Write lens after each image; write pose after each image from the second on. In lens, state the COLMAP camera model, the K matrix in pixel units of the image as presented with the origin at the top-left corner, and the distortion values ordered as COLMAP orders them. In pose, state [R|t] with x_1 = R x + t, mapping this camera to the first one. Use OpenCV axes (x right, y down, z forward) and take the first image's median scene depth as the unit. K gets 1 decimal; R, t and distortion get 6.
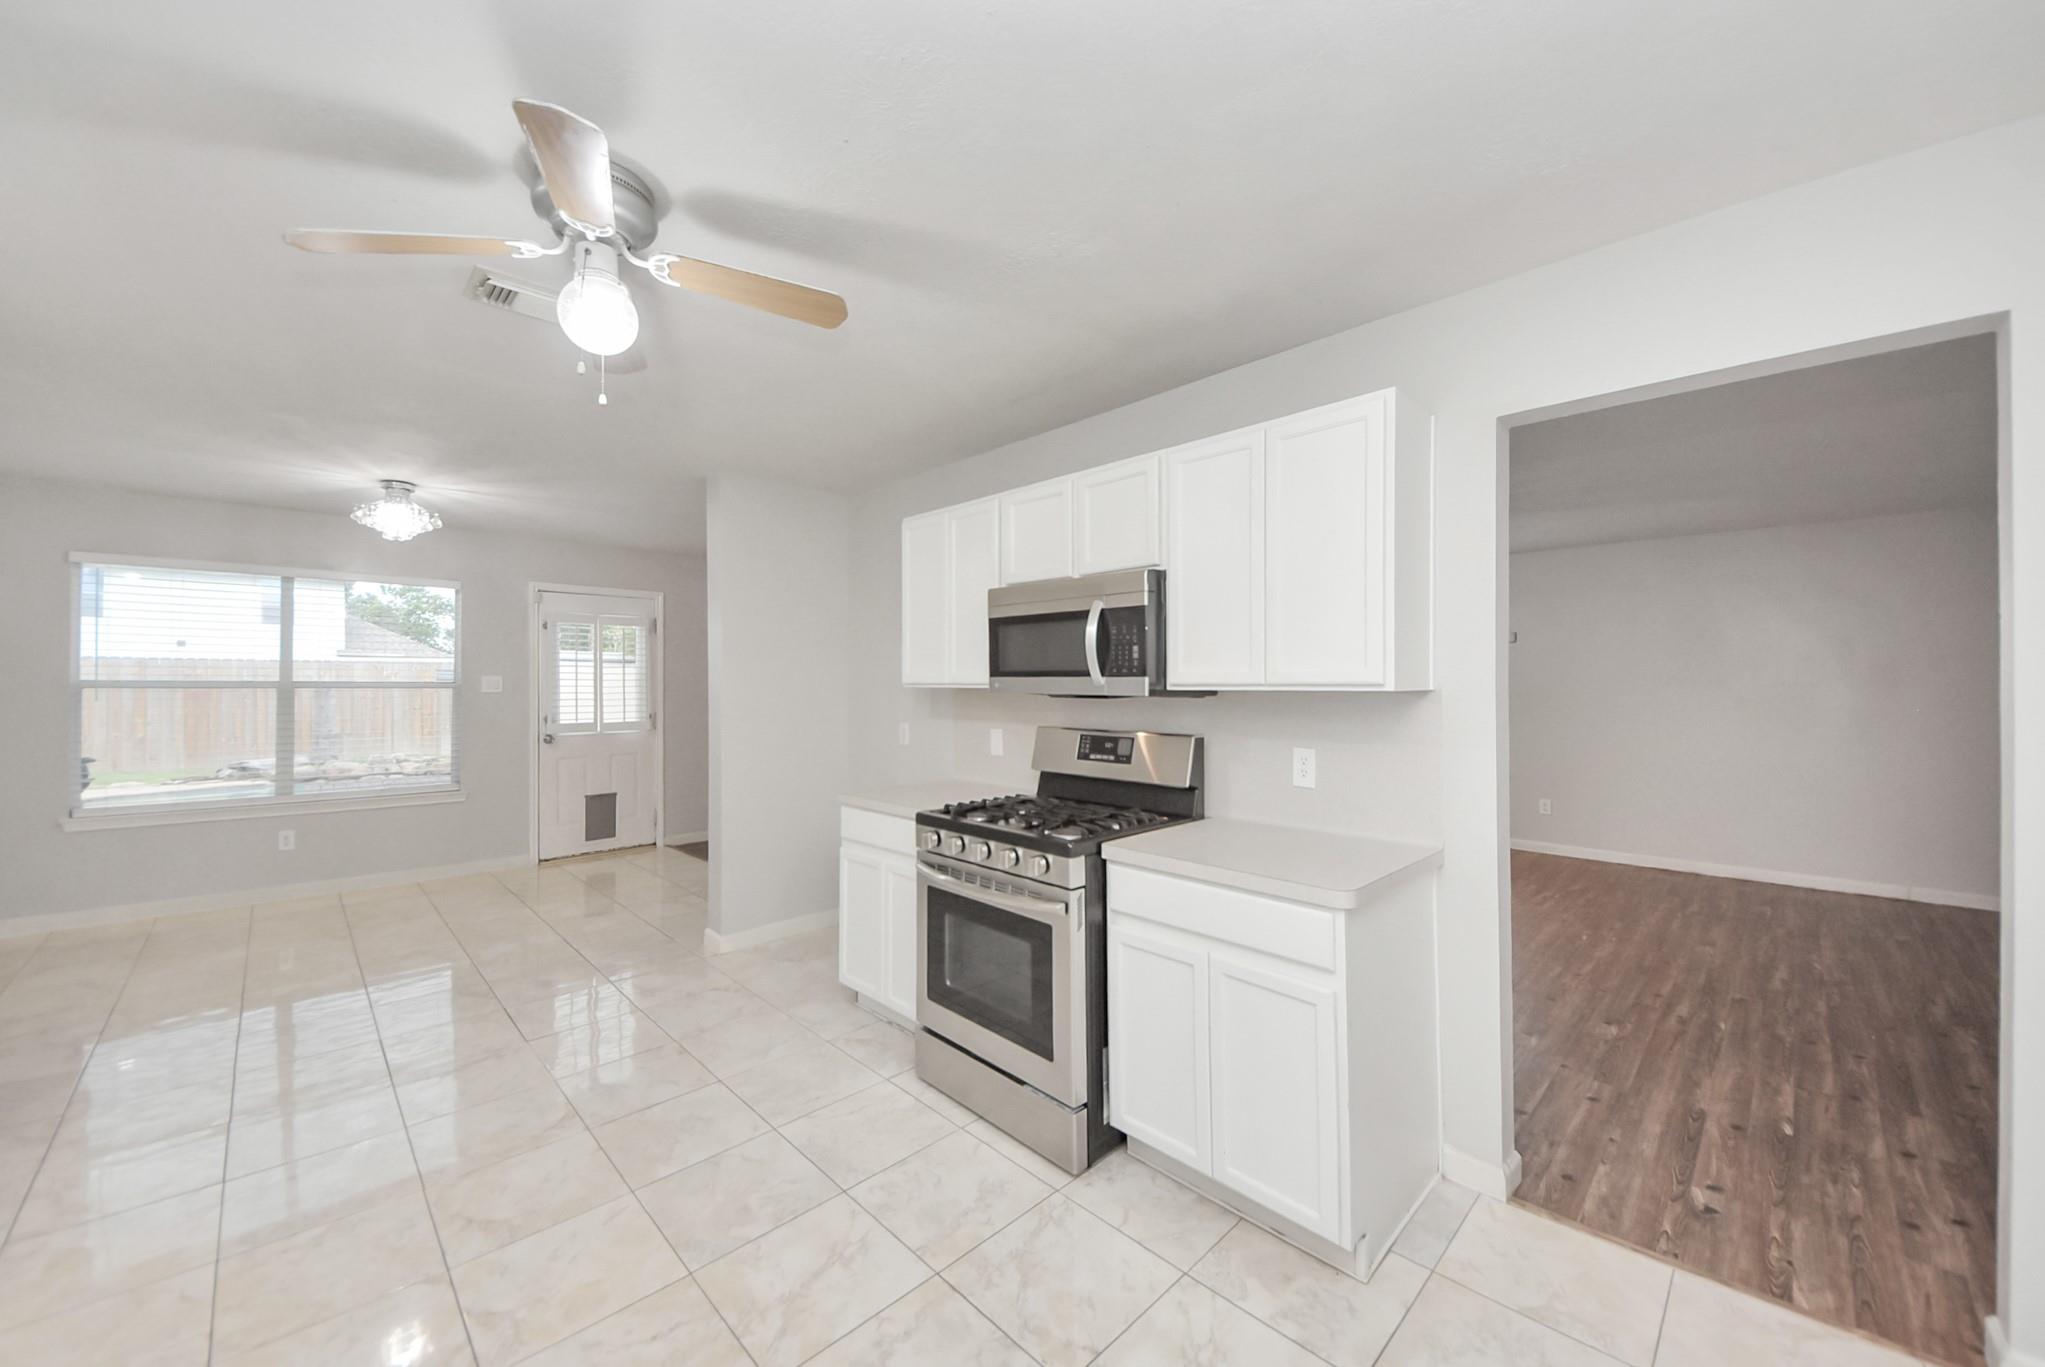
lens RADIAL K [[745.8, 0, 1030.2], [0, 745.8, 676.2], [0, 0, 1]] dist [0.017435, -0.013620]
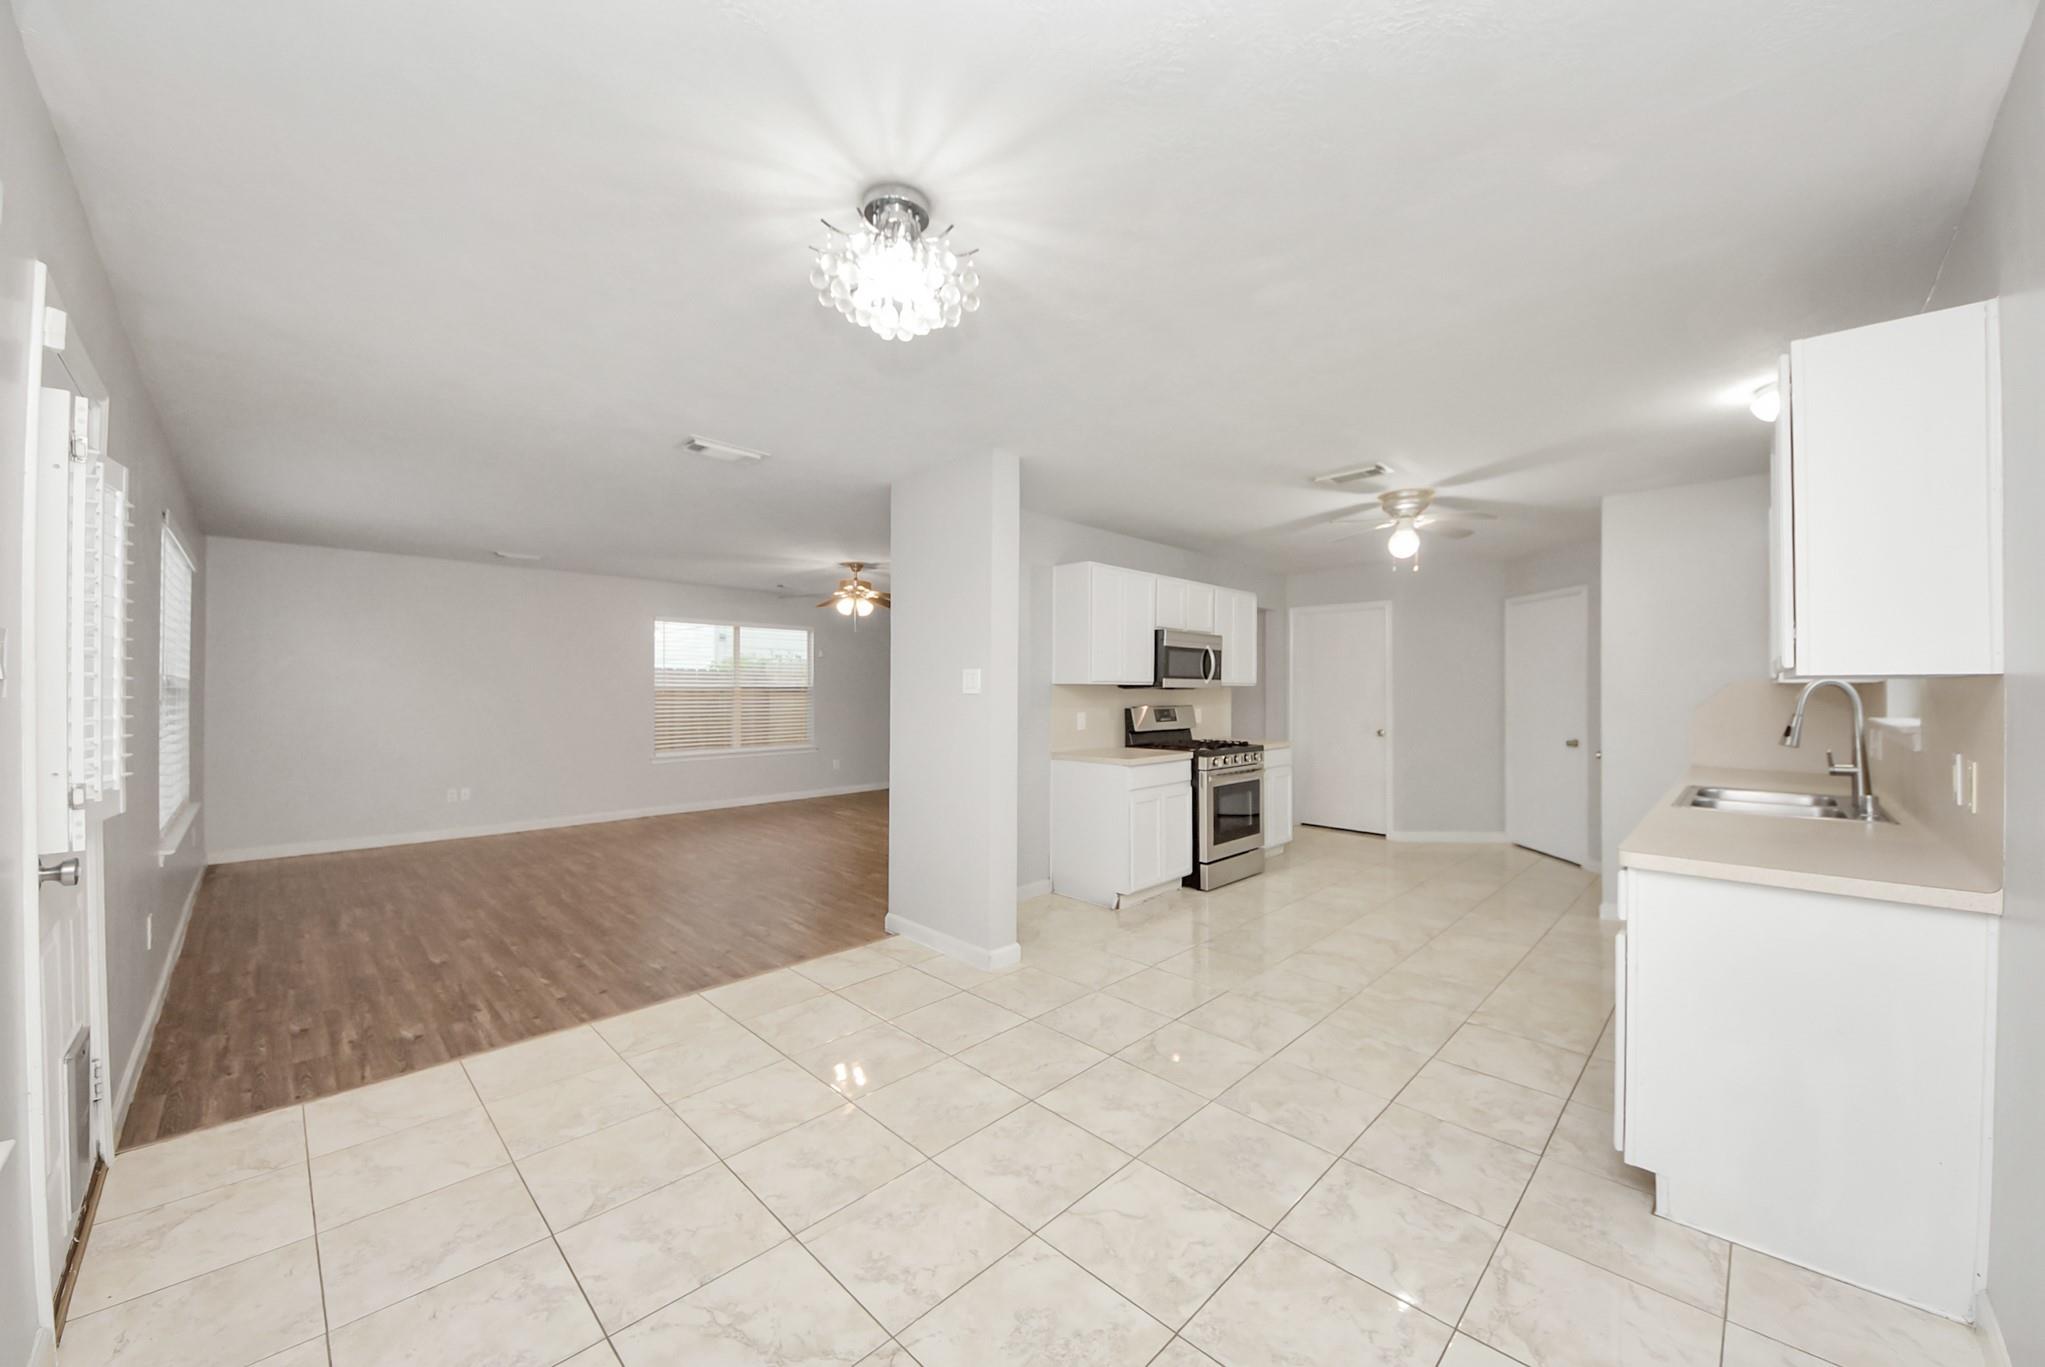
lens RADIAL K [[751.9, 0, 1018.9], [0, 751.9, 686.5], [0, 0, 1]] dist [0.034438, -0.021694]
pose [[0.000332, 0.004596, 0.999989, -1.863770], [-0.012417, 0.999912, -0.004591, 0.033122], [-0.999923, -0.012416, 0.000389, 1.348303]]
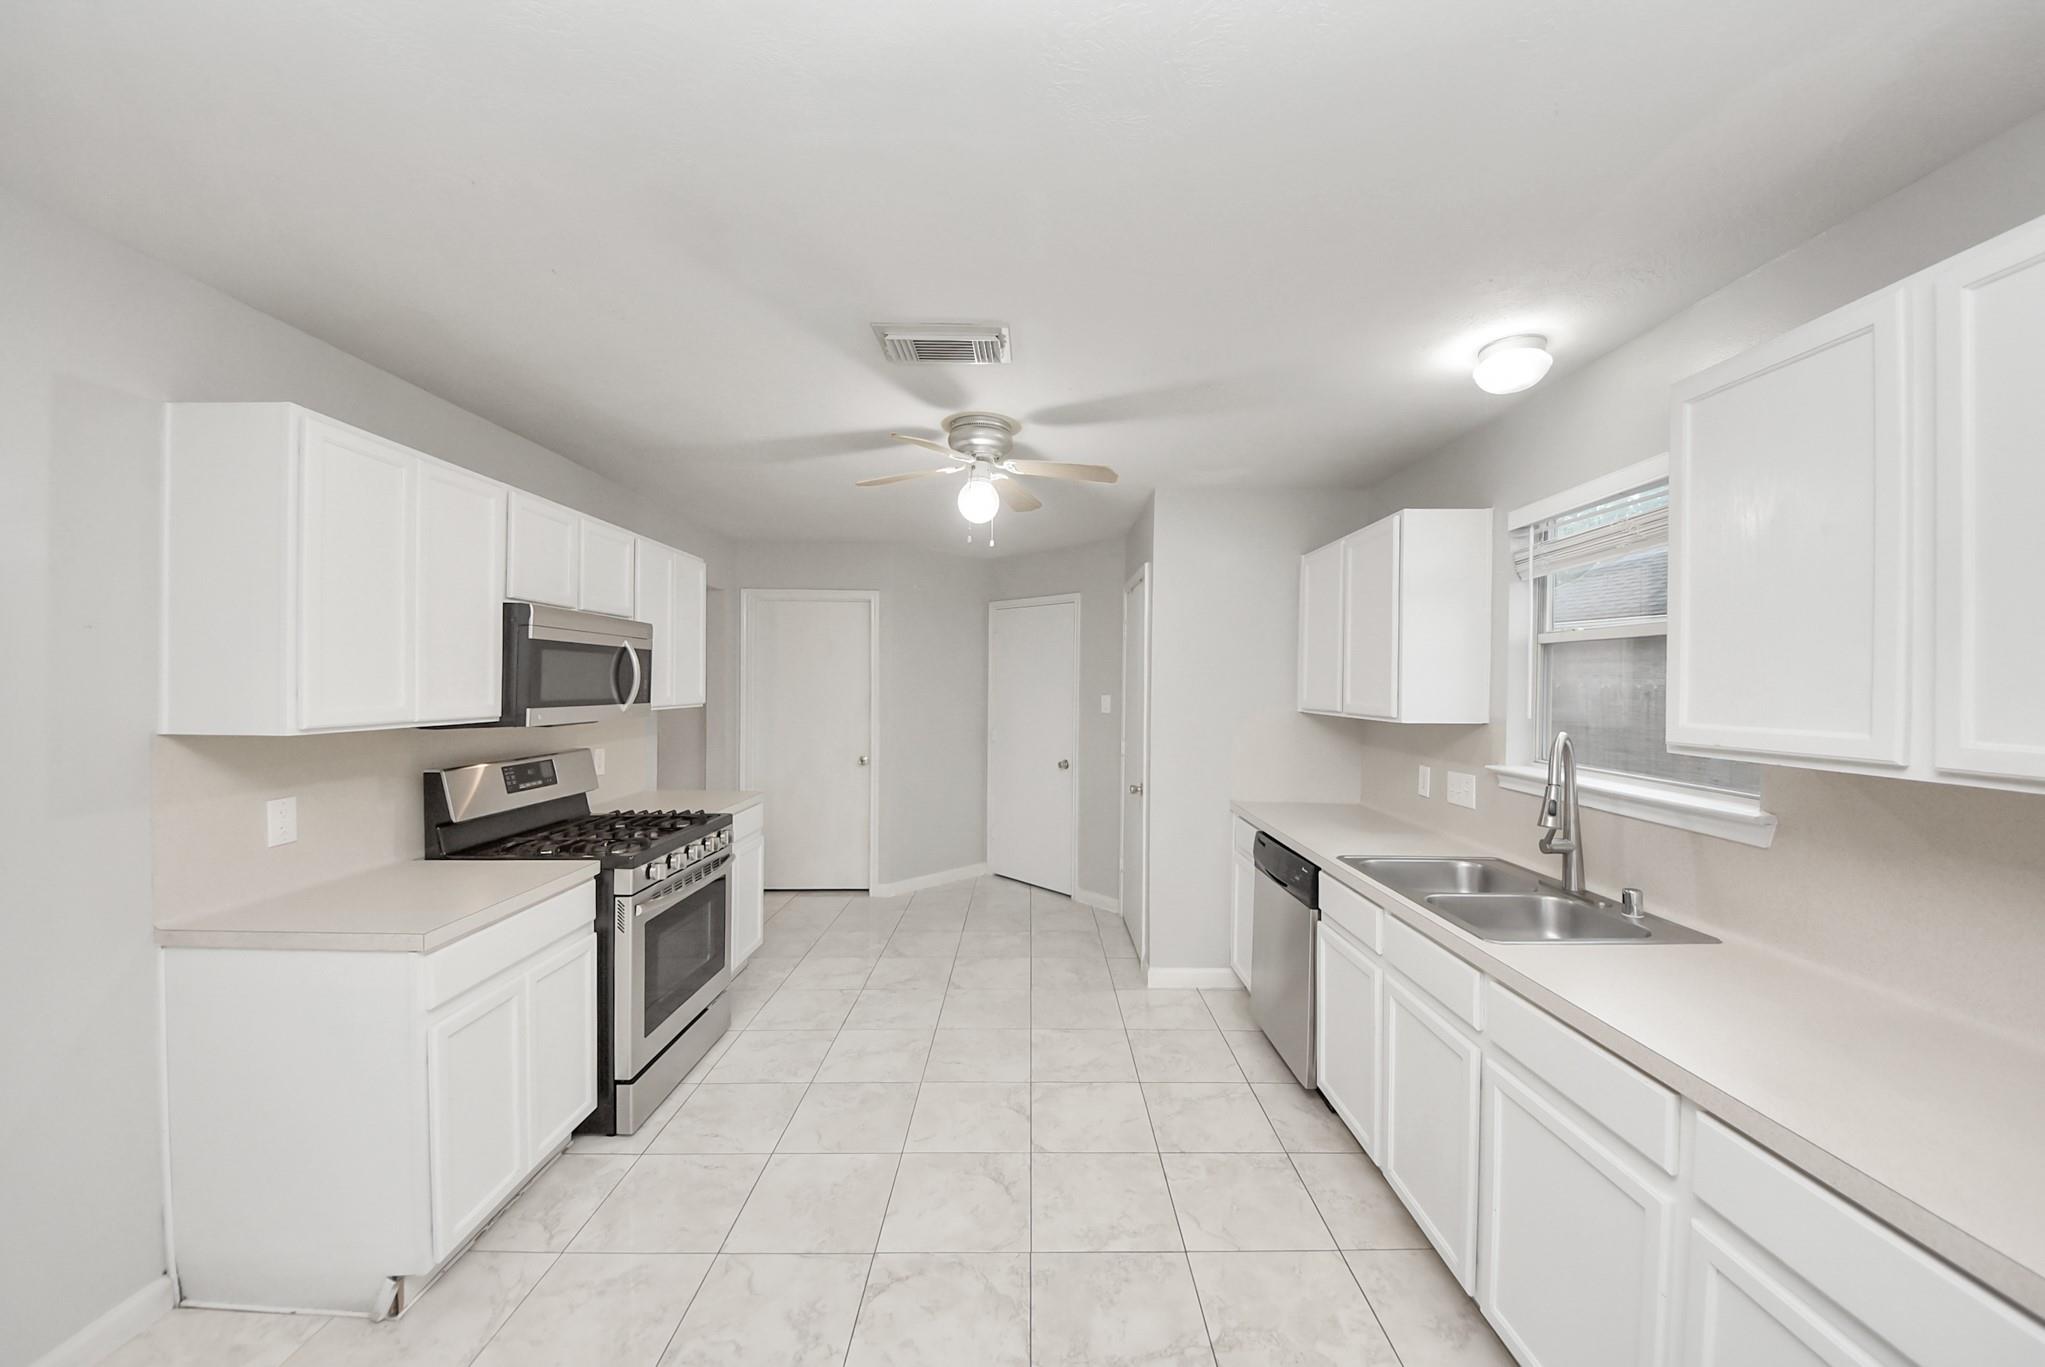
lens RADIAL K [[716.6, 0, 1054.0], [0, 716.6, 685.2], [0, 0, 1]] dist [-0.000016, -0.009377]
pose [[-0.733270, -0.009122, 0.679877, -1.043351], [-0.014102, 0.999899, -0.001794, -0.032096], [-0.679791, -0.010902, -0.733324, 1.189884]]
